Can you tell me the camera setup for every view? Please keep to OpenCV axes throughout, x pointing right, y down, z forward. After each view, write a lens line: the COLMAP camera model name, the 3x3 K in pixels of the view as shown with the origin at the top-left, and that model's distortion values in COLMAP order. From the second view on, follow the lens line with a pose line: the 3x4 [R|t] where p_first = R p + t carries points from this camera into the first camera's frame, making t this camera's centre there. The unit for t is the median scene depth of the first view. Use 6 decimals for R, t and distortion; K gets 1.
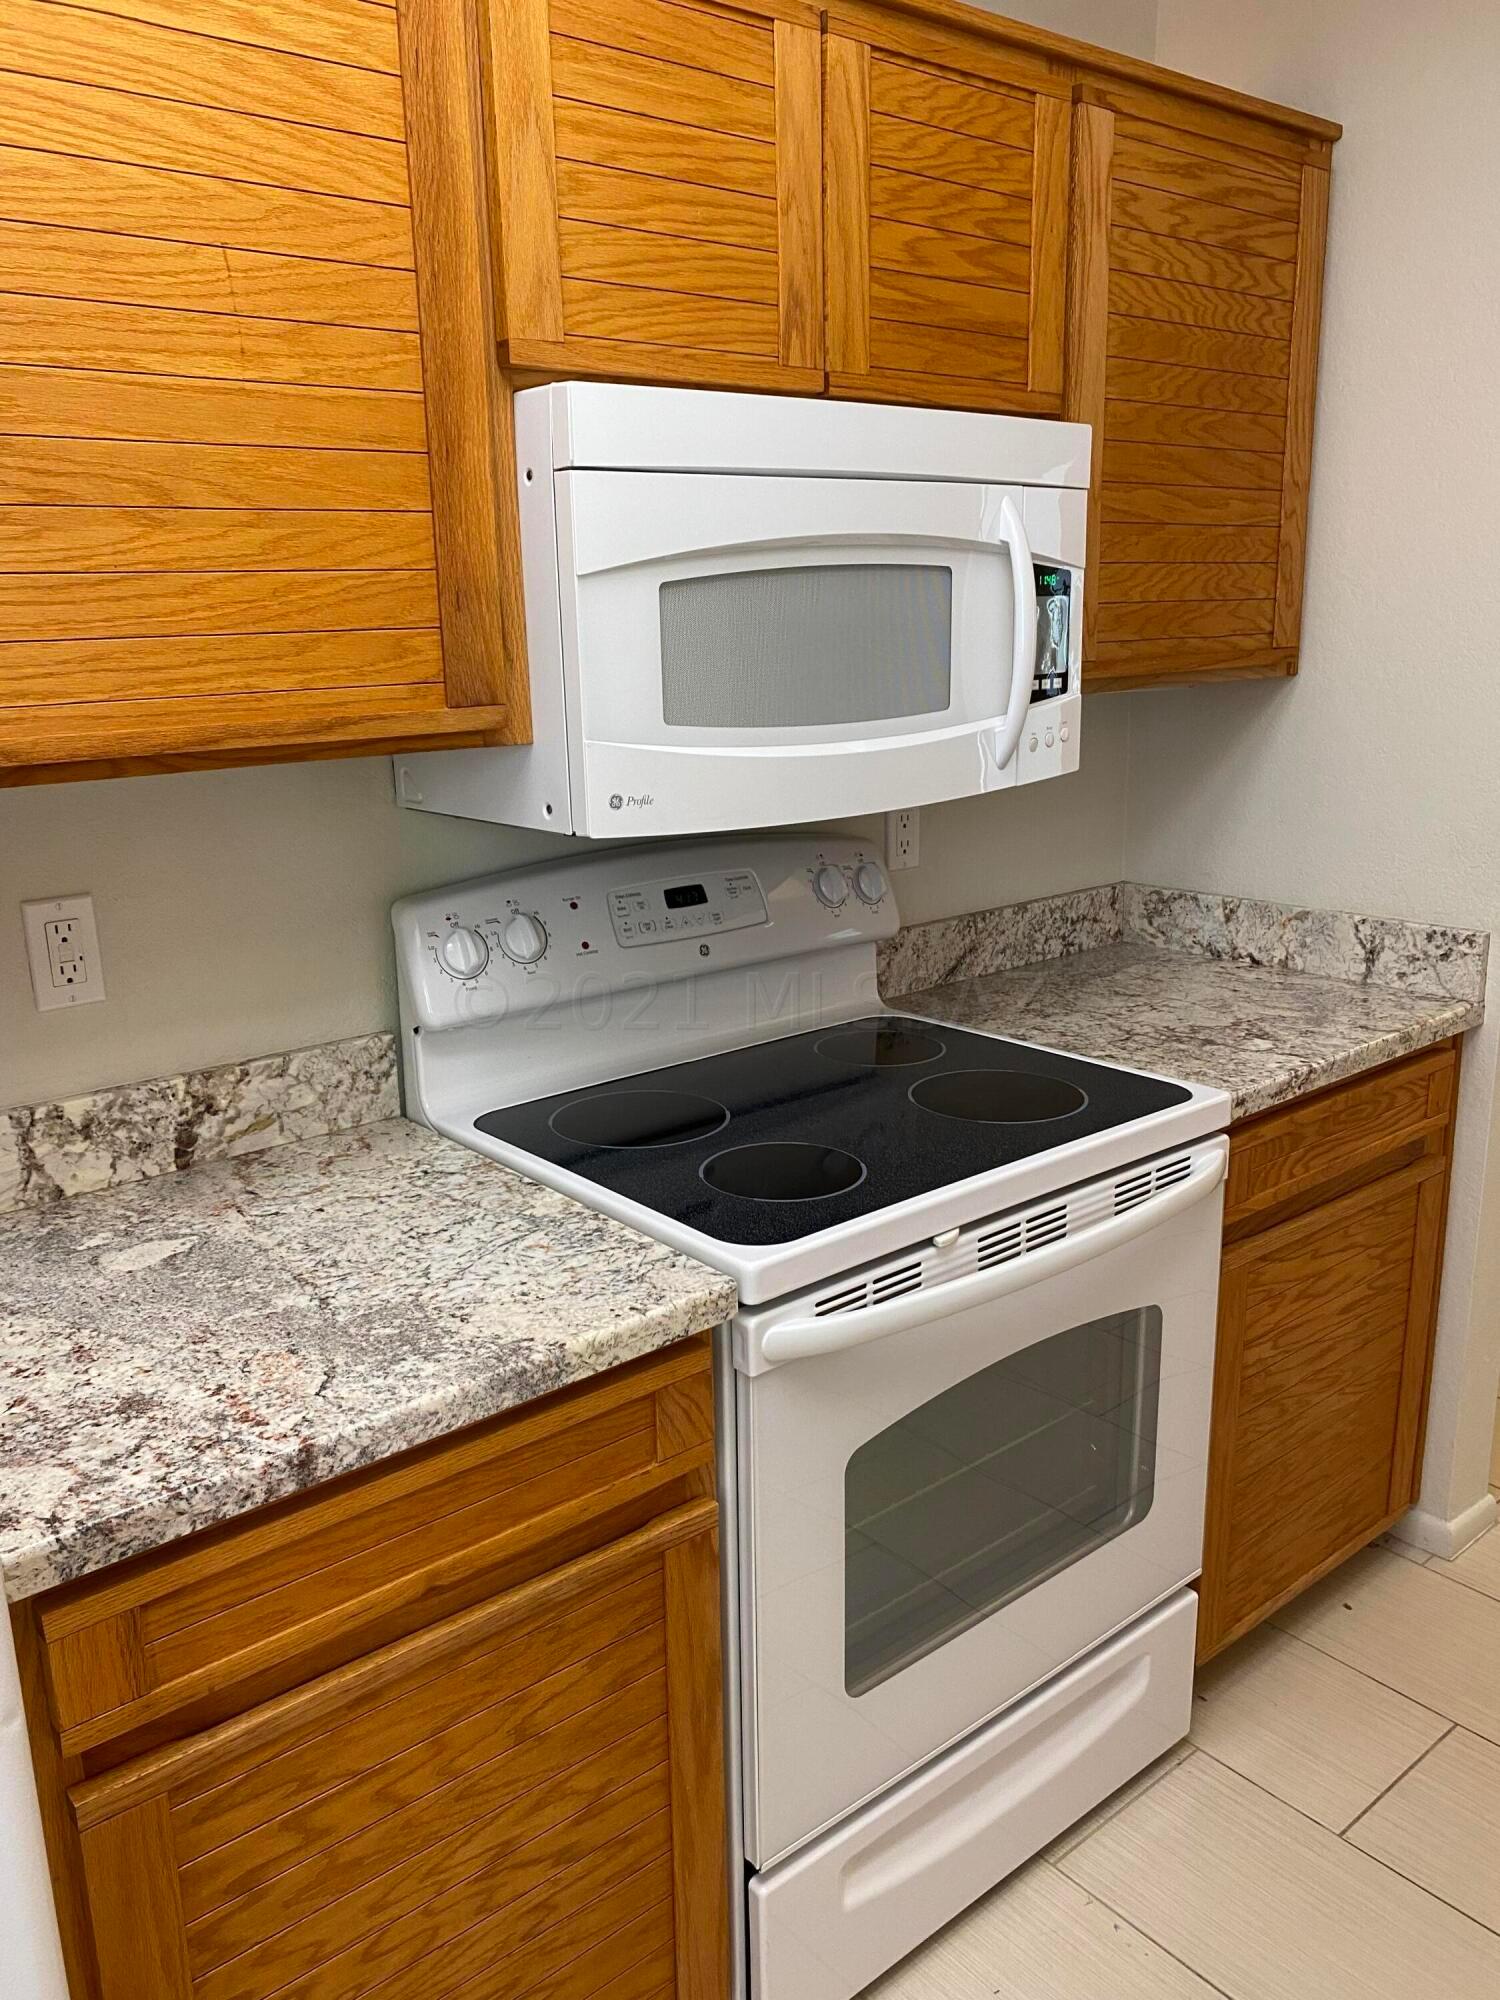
lens RADIAL K [[1525.6, 0, 701.6], [0, 1525.6, 1004.5], [0, 0, 1]] dist [0.078901, -0.141522]
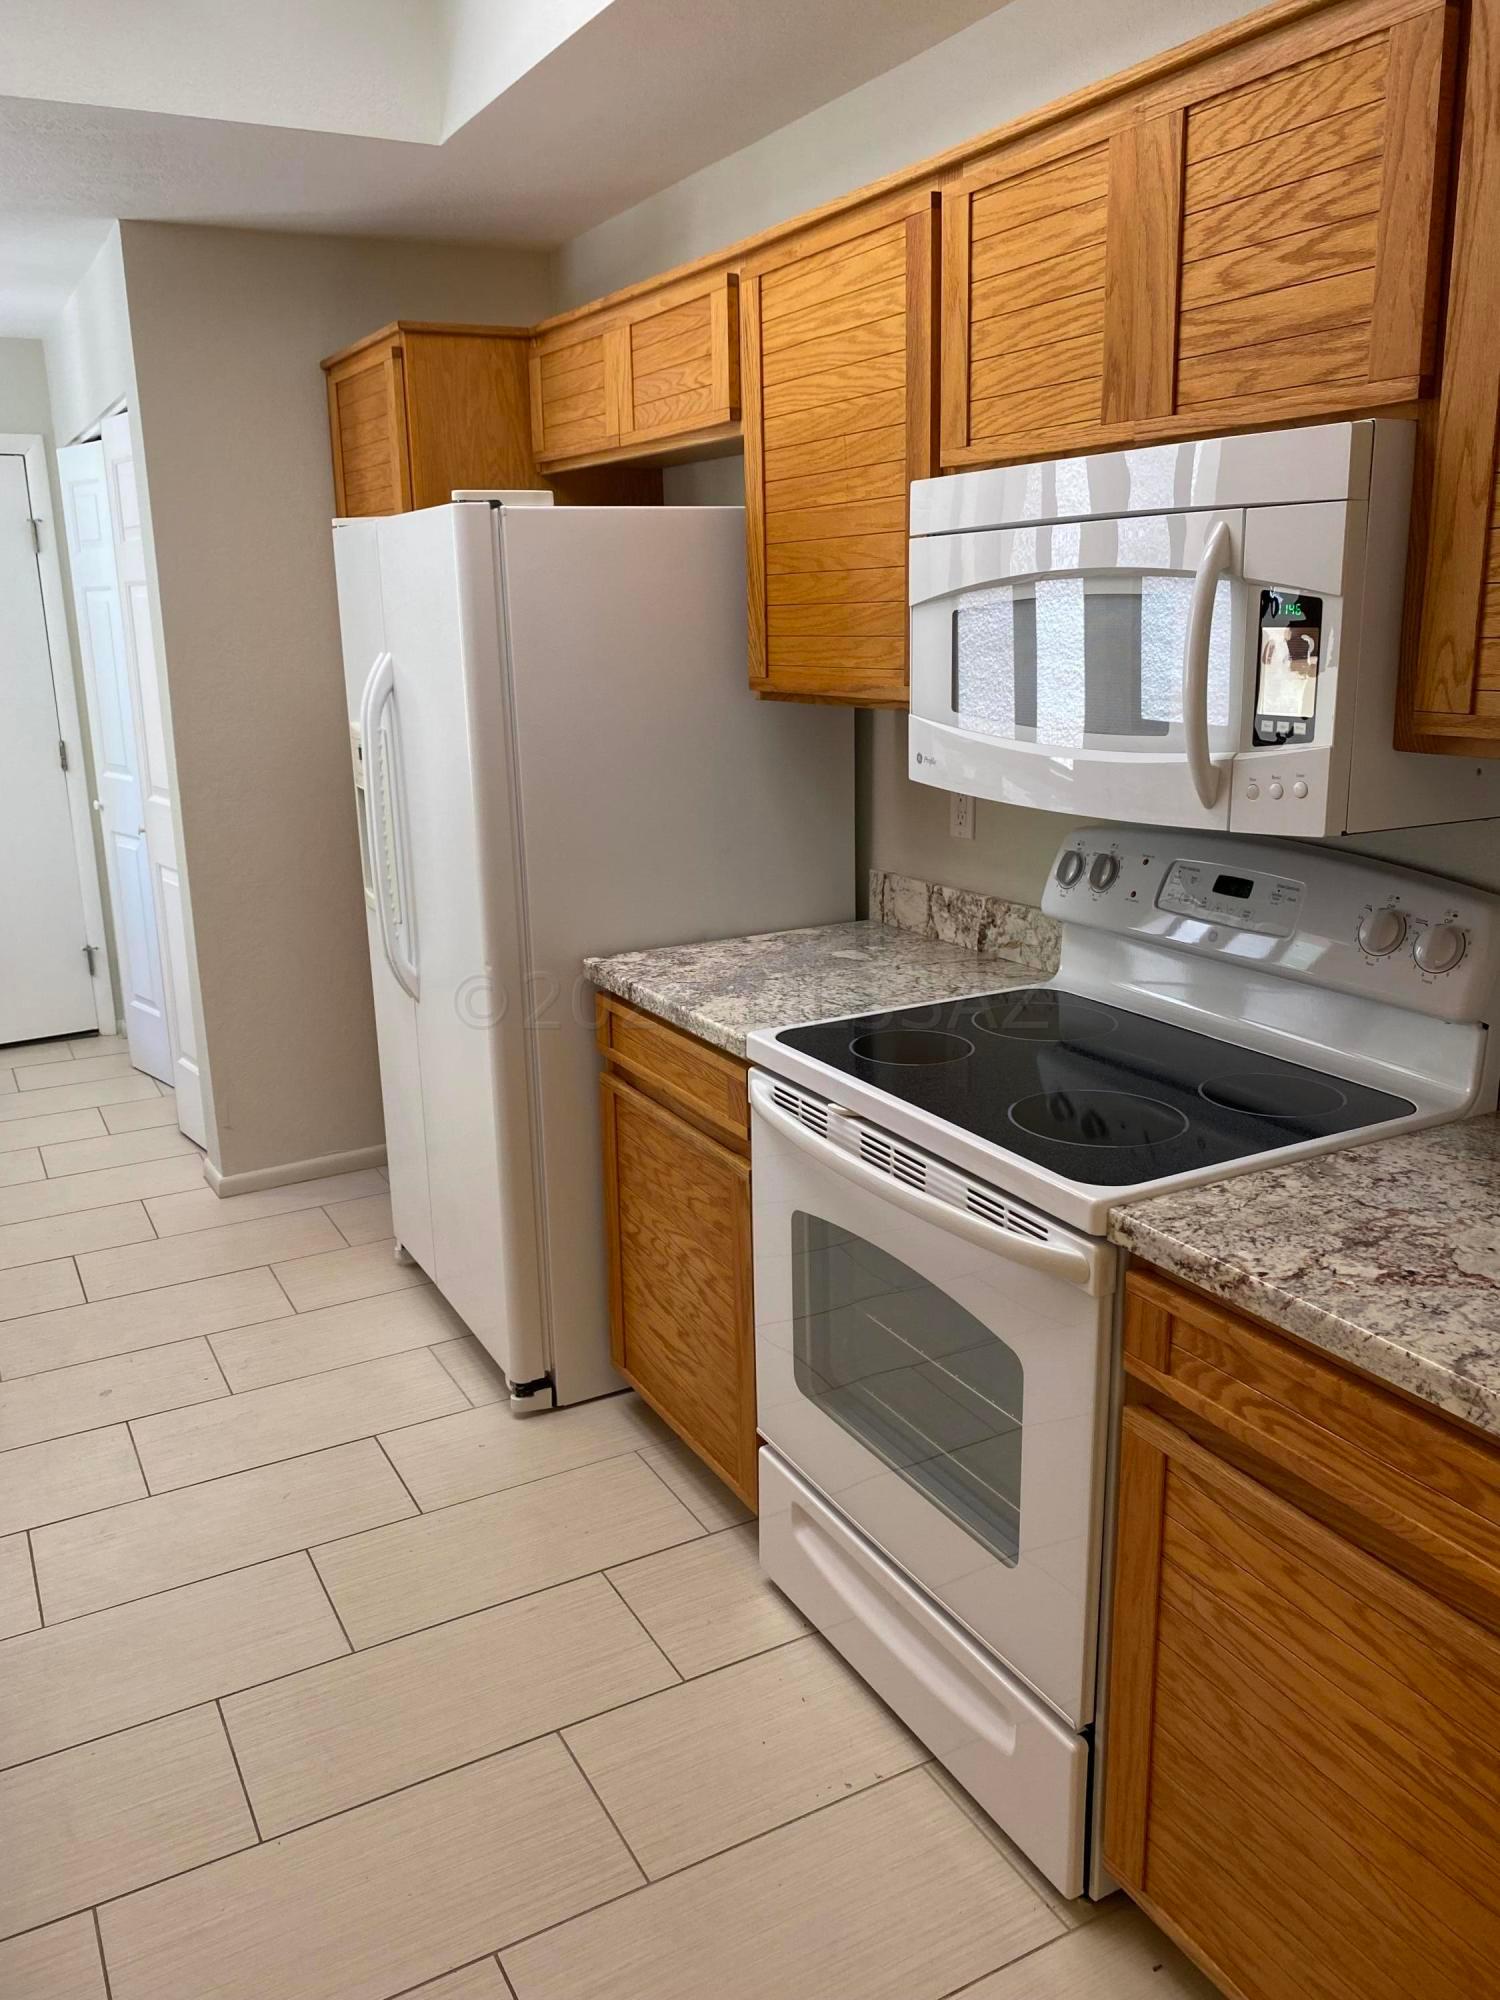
lens RADIAL K [[1539.9, 0, 721.3], [0, 1539.9, 981.6], [0, 0, 1]] dist [0.061789, -0.090254]
pose [[-0.190847, 0.264355, -0.945354, 1.202175], [-0.213391, 0.928851, 0.302819, -0.284849], [0.958145, 0.259522, -0.120858, 0.875871]]
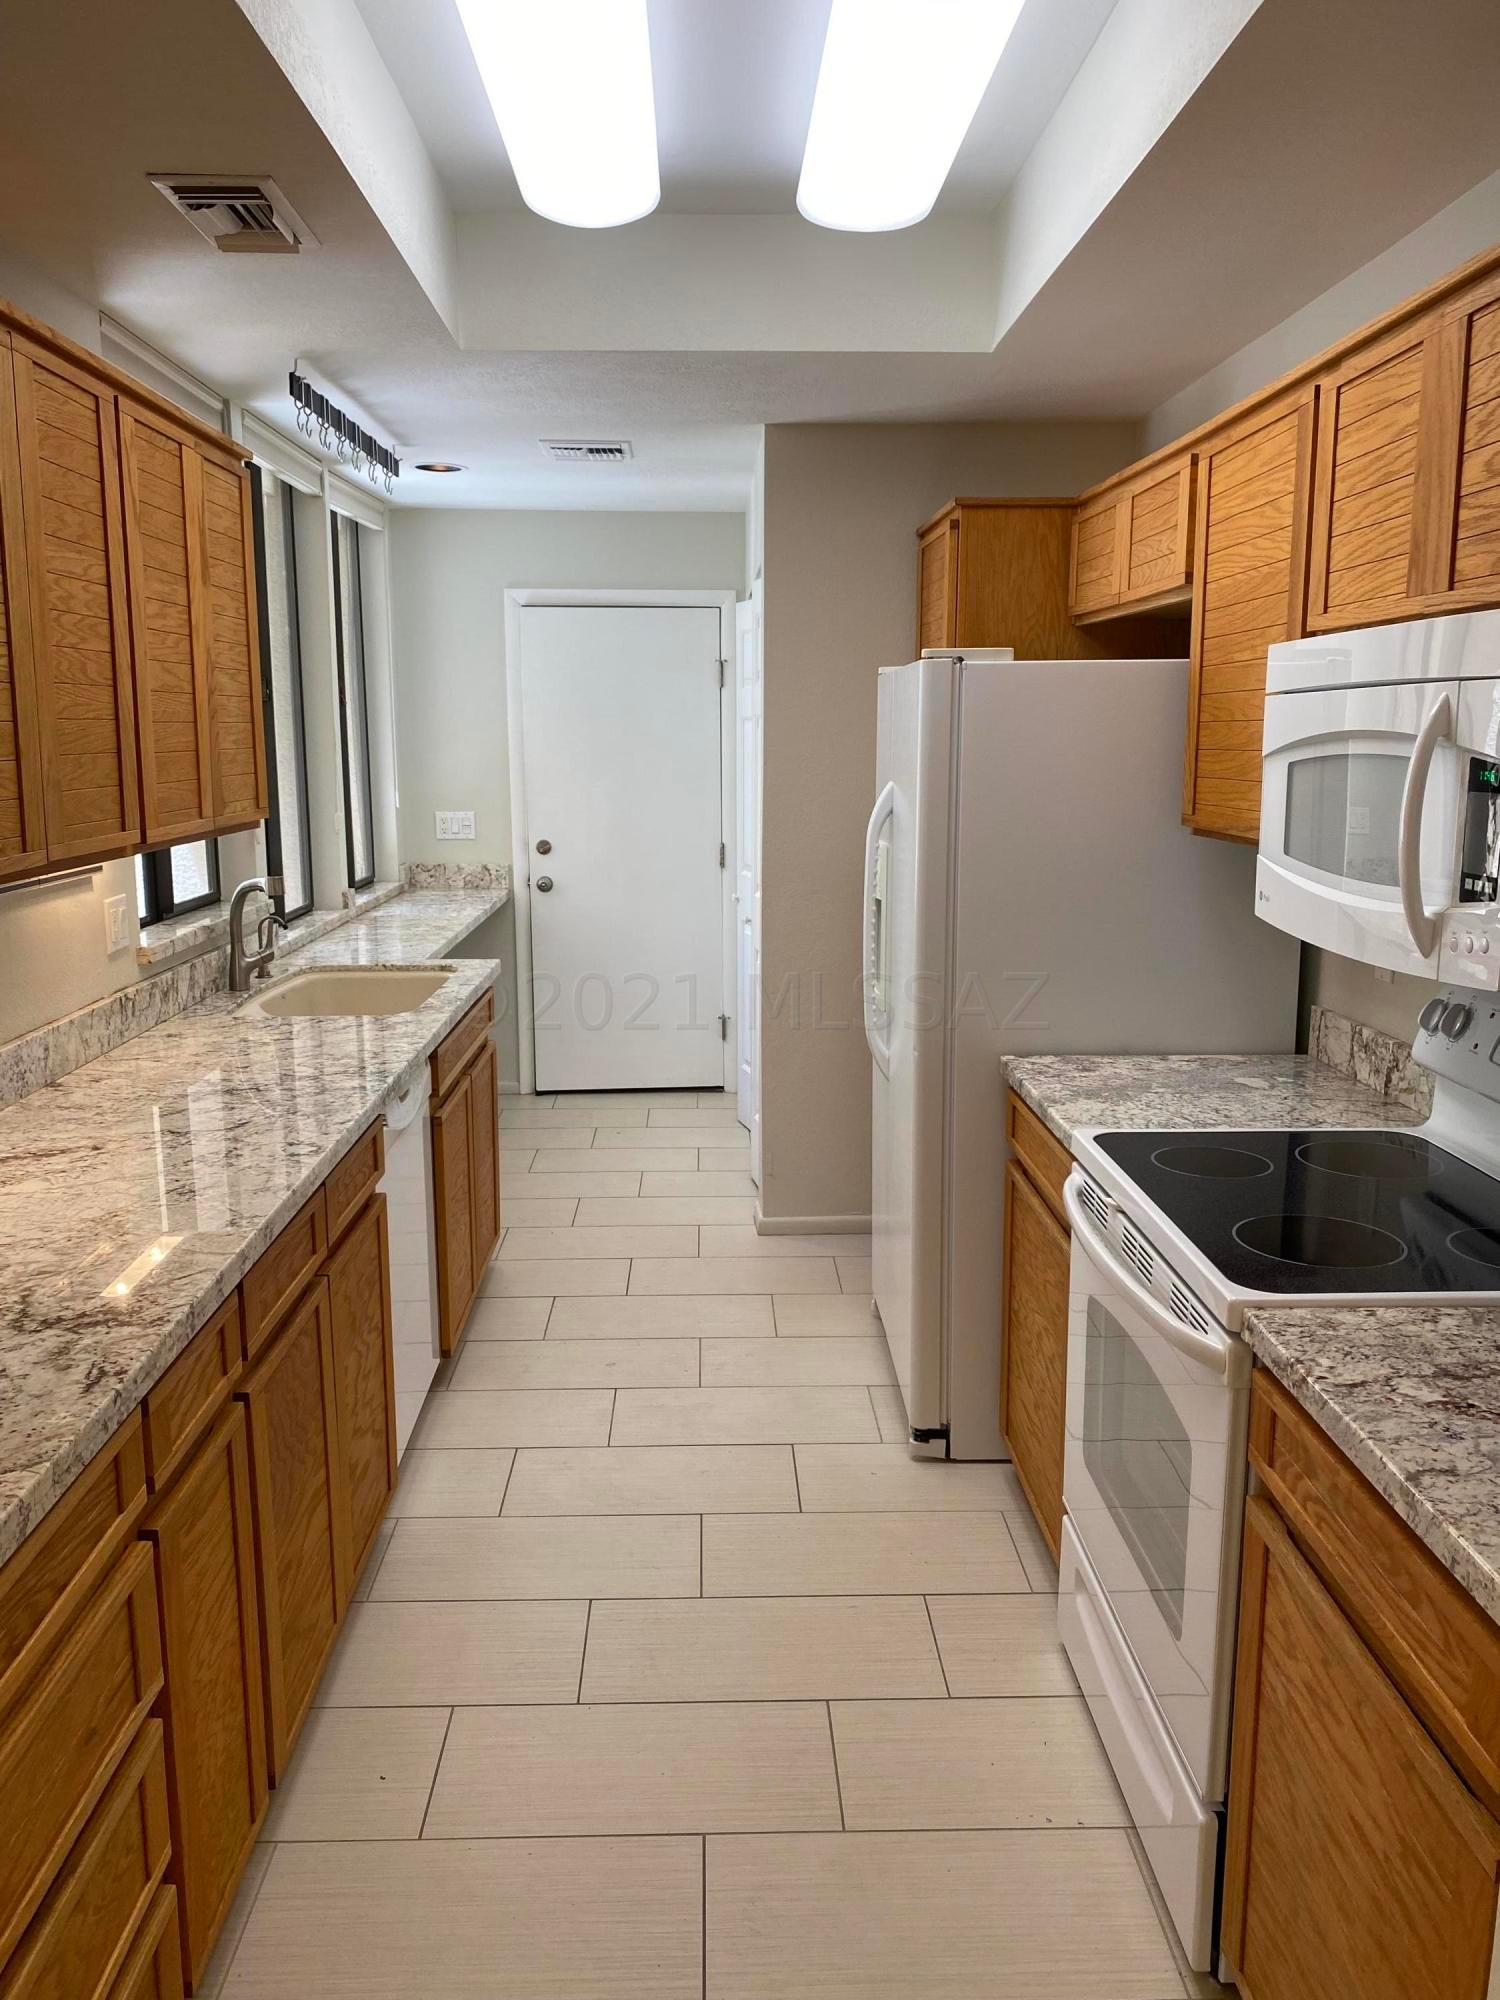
lens RADIAL K [[1542.3, 0, 741.3], [0, 1542.3, 1000.1], [0, 0, 1]] dist [0.037148, -0.003099]
pose [[-0.609404, 0.161875, -0.776159, 1.275470], [-0.178572, 0.925762, 0.333282, -0.392345], [0.772489, 0.341704, -0.535257, 1.231566]]
